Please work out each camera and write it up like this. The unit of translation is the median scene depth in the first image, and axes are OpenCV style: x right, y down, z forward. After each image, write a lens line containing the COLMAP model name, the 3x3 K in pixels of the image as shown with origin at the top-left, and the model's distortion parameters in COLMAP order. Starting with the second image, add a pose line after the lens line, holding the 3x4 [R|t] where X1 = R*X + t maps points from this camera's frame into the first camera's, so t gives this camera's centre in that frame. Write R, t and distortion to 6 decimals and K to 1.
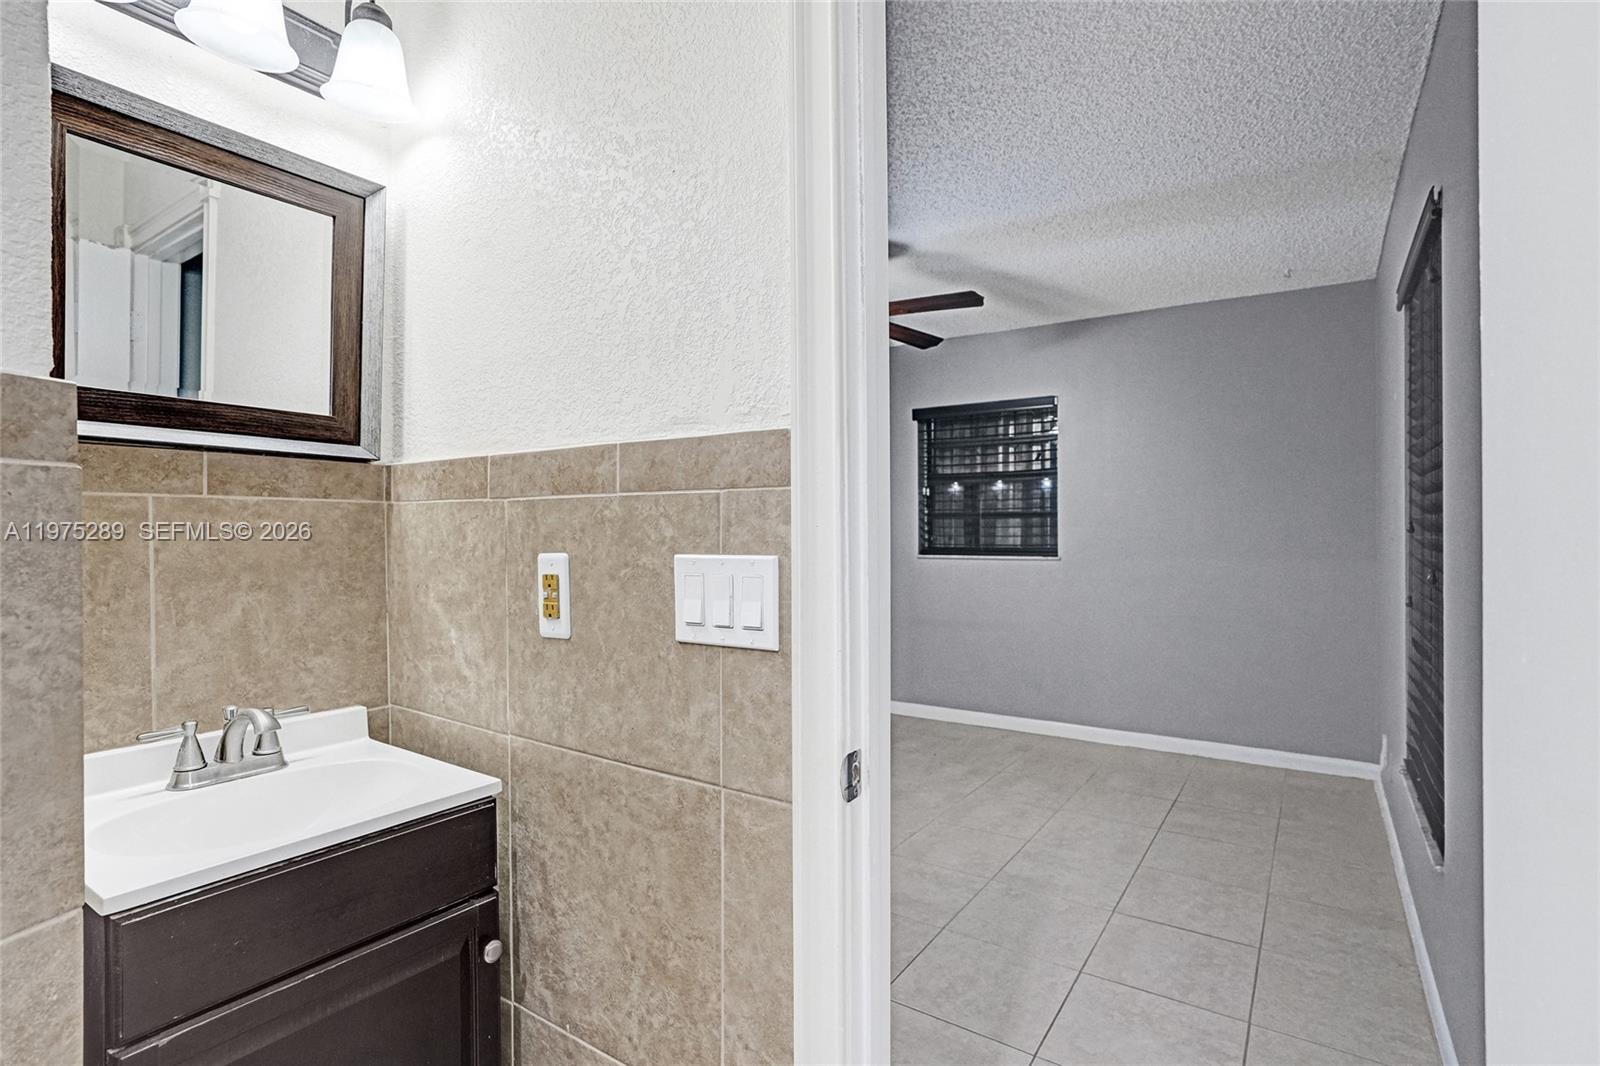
lens RADIAL K [[770.9, 0, 793.0], [0, 770.9, 539.7], [0, 0, 1]] dist [-0.052094, 0.020309]
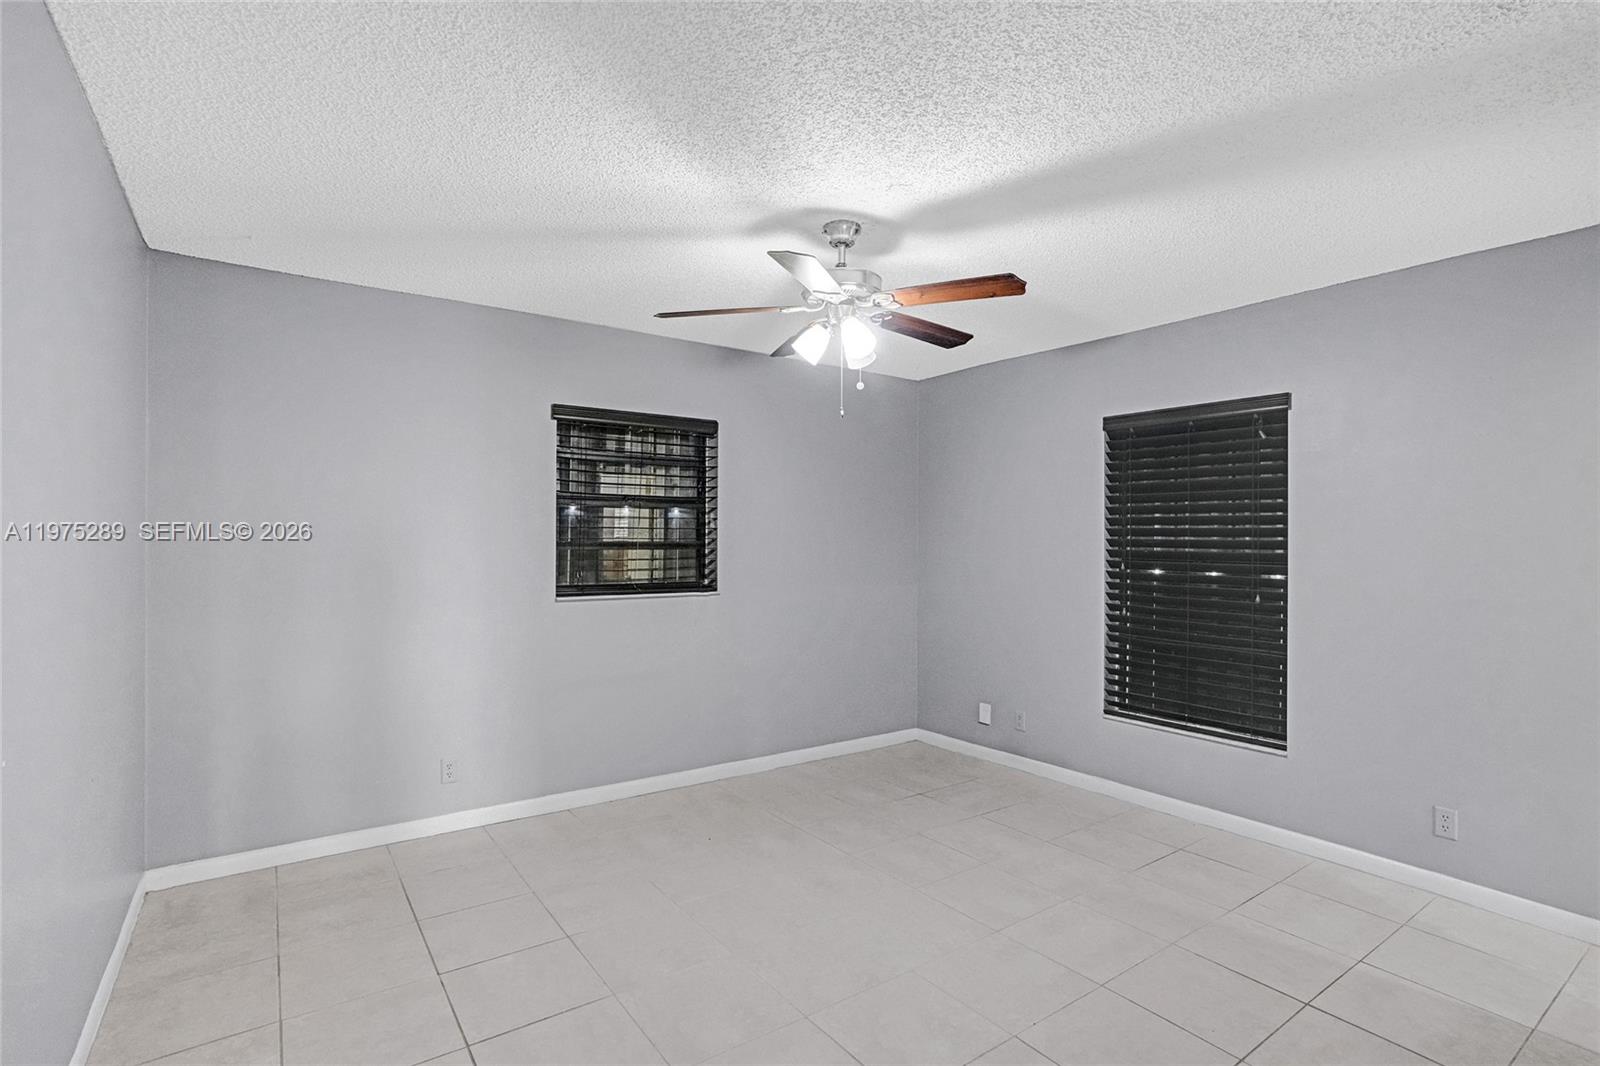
lens RADIAL K [[770.9, 0, 801.3], [0, 770.9, 541.8], [0, 0, 1]] dist [-0.052094, 0.020309]
pose [[0.339472, 0.002710, 0.940612, -0.888378], [0.002739, 0.999989, -0.003869, -0.060024], [-0.940612, 0.003889, 0.339460, 0.990272]]
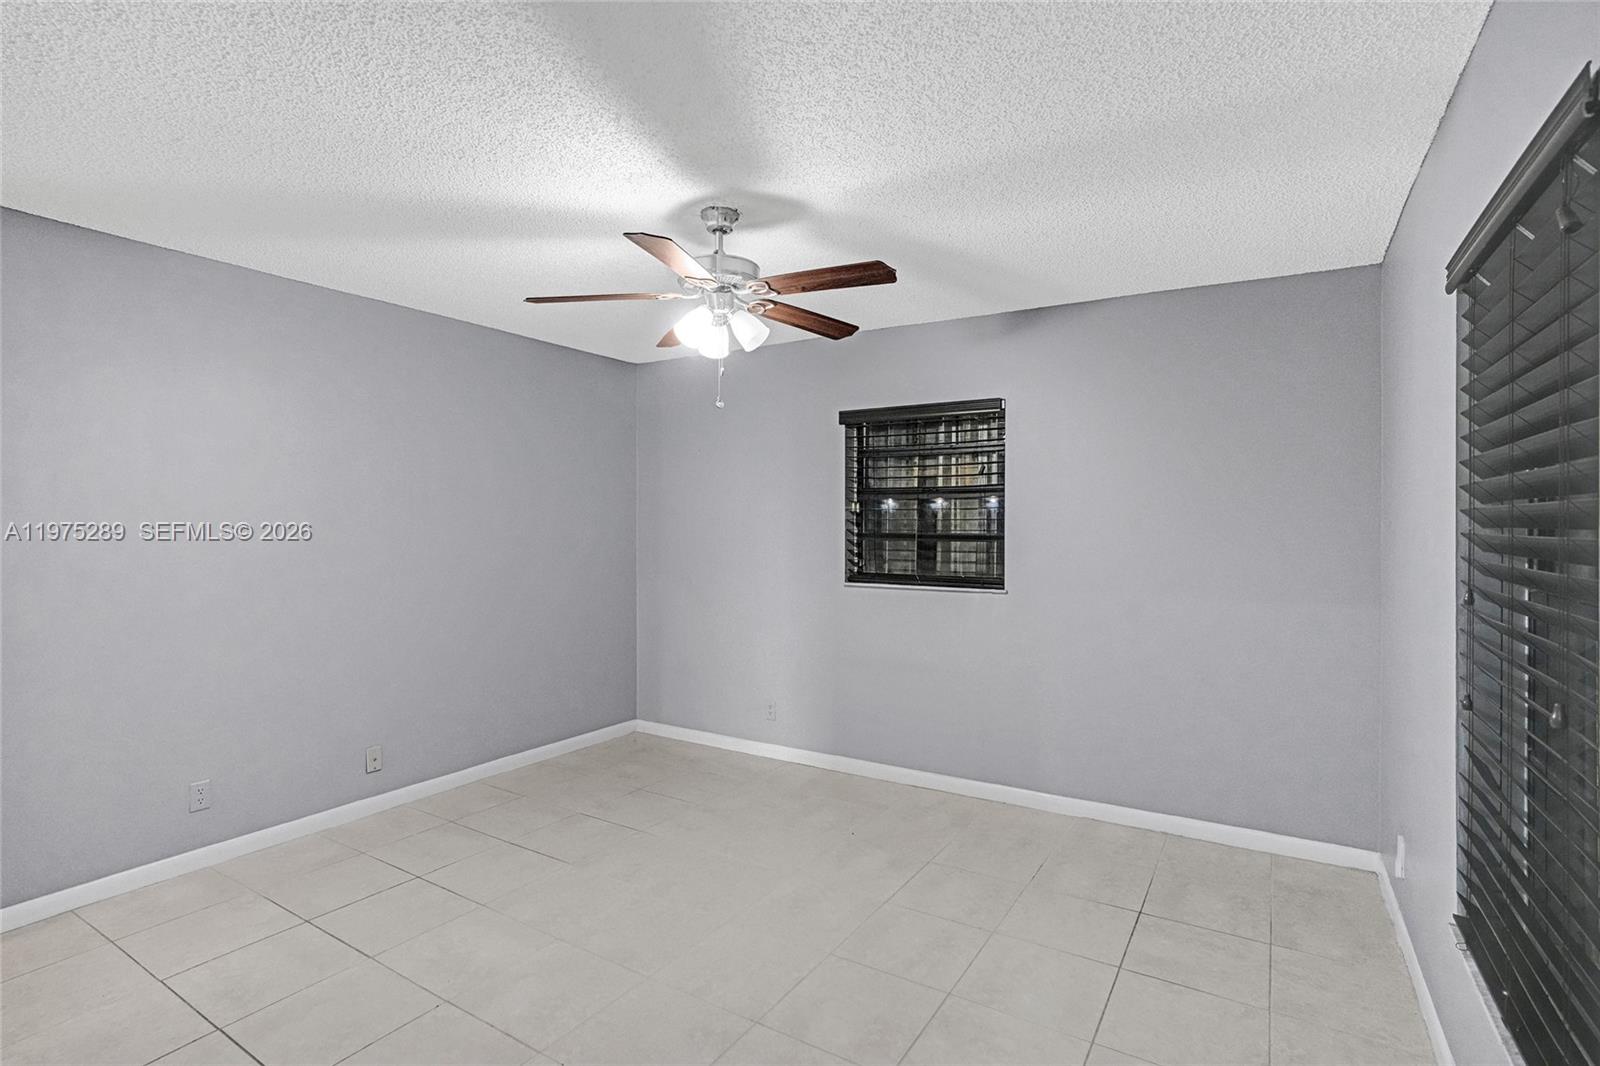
lens RADIAL K [[770.9, 0, 799.0], [0, 770.9, 529.8], [0, 0, 1]] dist [-0.052094, 0.020309]
pose [[0.998954, 0.006862, 0.045204, 0.139358], [-0.006642, 0.999965, -0.005008, -0.064971], [-0.045237, 0.004702, 0.998965, 0.287206]]
